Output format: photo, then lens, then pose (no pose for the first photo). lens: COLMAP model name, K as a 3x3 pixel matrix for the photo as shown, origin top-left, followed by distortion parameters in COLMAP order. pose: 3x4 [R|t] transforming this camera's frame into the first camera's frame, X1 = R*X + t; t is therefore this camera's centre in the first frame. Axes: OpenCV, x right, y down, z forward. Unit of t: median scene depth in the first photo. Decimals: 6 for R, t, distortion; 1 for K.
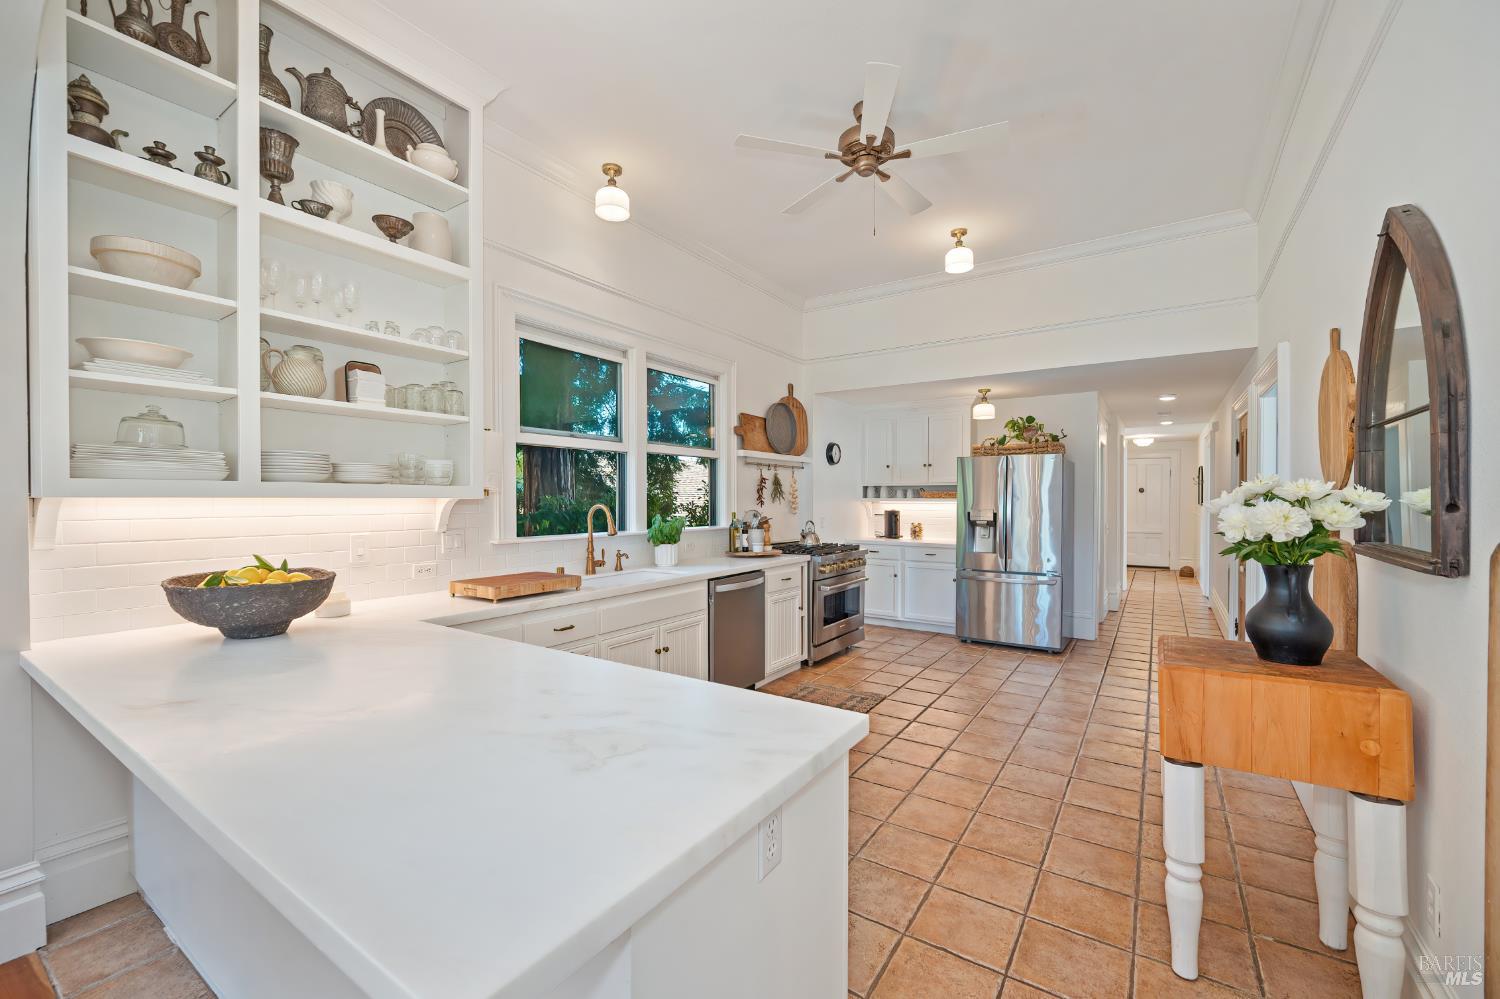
lens RADIAL K [[614.3, 0, 757.8], [0, 614.3, 506.1], [0, 0, 1]] dist [-0.011087, -0.000207]
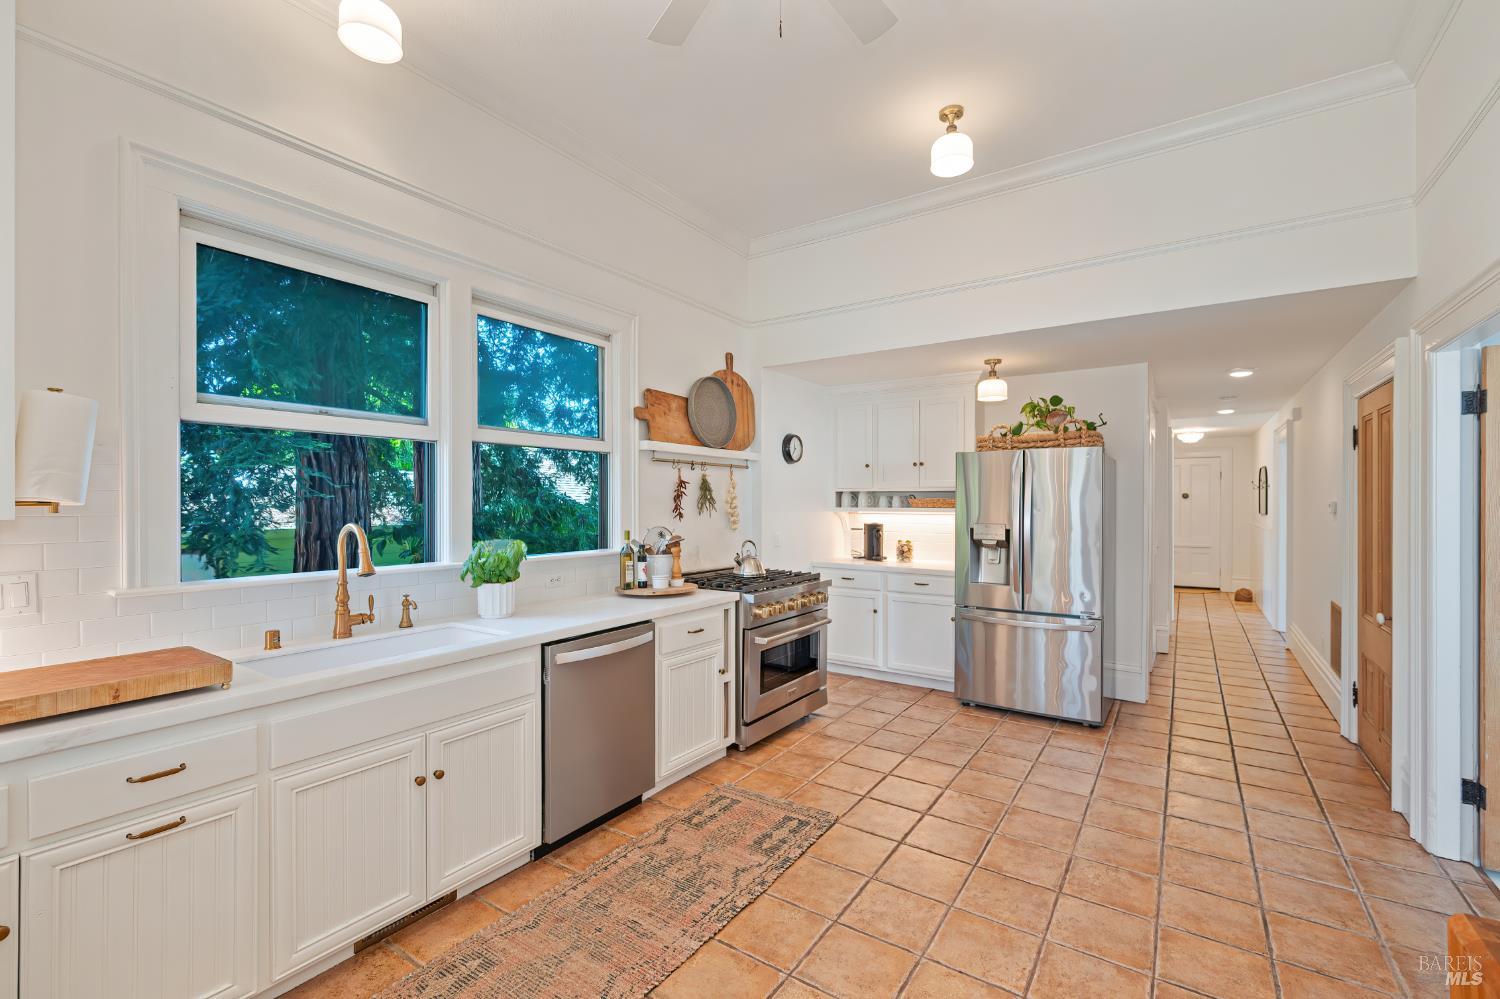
lens RADIAL K [[644.4, 0, 760.2], [0, 644.4, 503.8], [0, 0, 1]] dist [-0.002864, -0.000013]
pose [[0.999995, 0.001130, -0.002882, 0.109689], [-0.001160, 0.999947, -0.010272, -0.012389], [0.002871, 0.010276, 0.999943, 0.270745]]
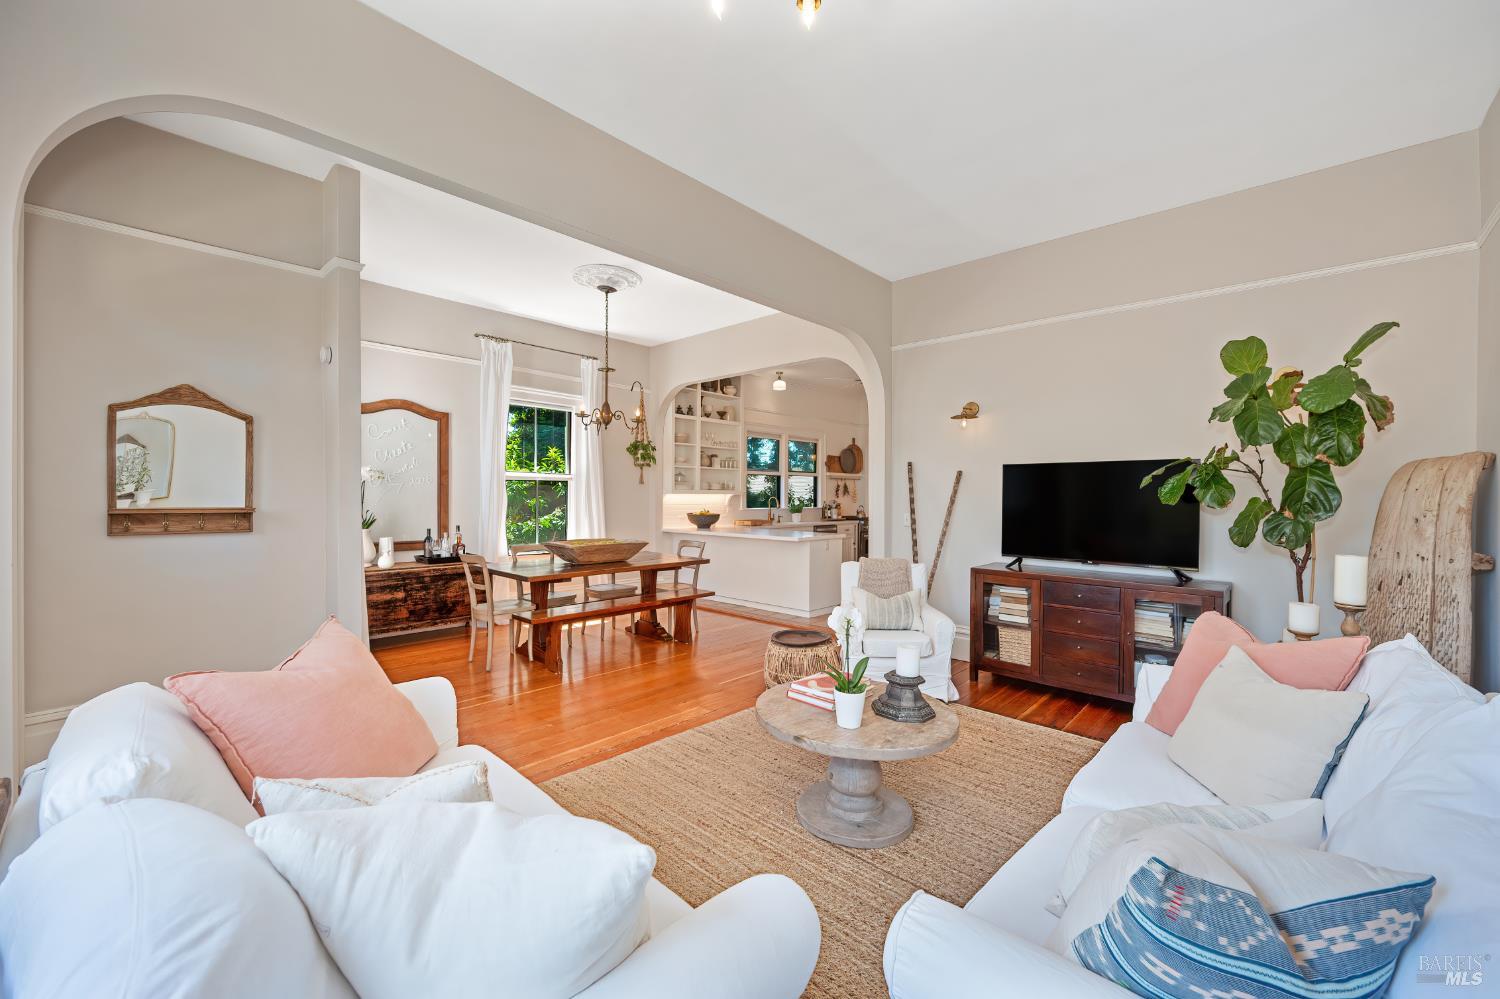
lens RADIAL K [[603.0, 0, 759.6], [0, 603.0, 500.6], [0, 0, 1]] dist [-0.000447, -0.000044]
pose [[0.987510, 0.005568, -0.157459, 0.072509], [-0.005750, 0.999983, -0.000697, 0.011522], [0.157453, 0.001594, 0.987525, -1.188960]]
